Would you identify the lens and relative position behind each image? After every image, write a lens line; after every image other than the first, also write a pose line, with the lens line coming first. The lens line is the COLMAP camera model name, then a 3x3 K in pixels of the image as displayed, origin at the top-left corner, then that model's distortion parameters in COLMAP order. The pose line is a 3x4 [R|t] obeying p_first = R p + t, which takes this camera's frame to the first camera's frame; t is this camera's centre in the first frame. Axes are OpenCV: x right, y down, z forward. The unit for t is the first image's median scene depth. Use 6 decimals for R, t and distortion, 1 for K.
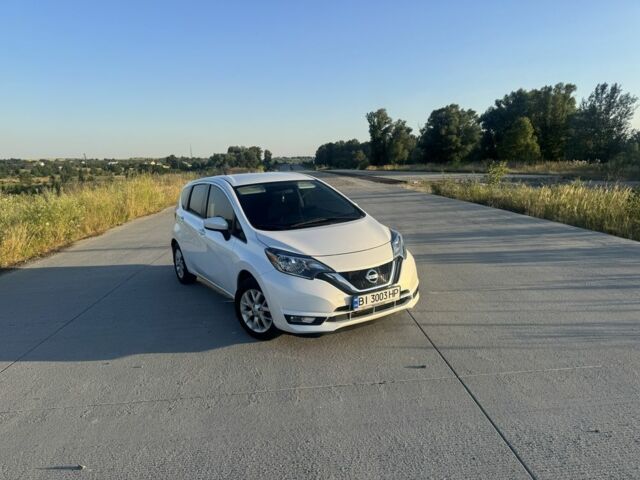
lens RADIAL K [[435.3, 0, 317.0], [0, 435.3, 252.9], [0, 0, 1]] dist [0.092550, -0.120406]
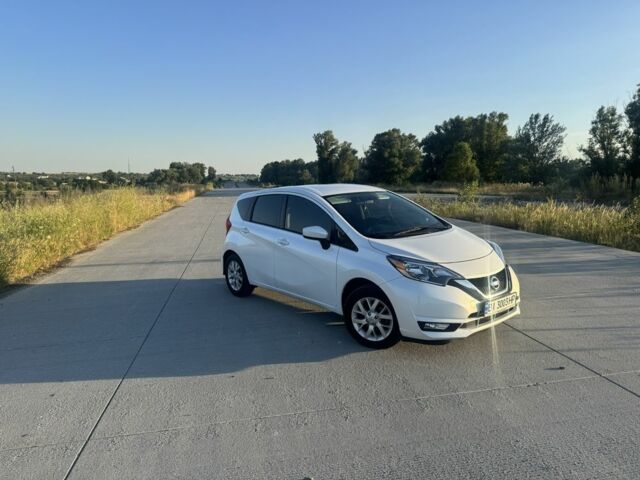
lens RADIAL K [[435.3, 0, 317.0], [0, 435.3, 252.9], [0, 0, 1]] dist [0.092550, -0.120406]
pose [[0.992107, -0.001442, 0.125383, -0.196458], [0.006617, 0.999143, -0.040860, 0.010802], [-0.125217, 0.041368, 0.991267, 0.010409]]
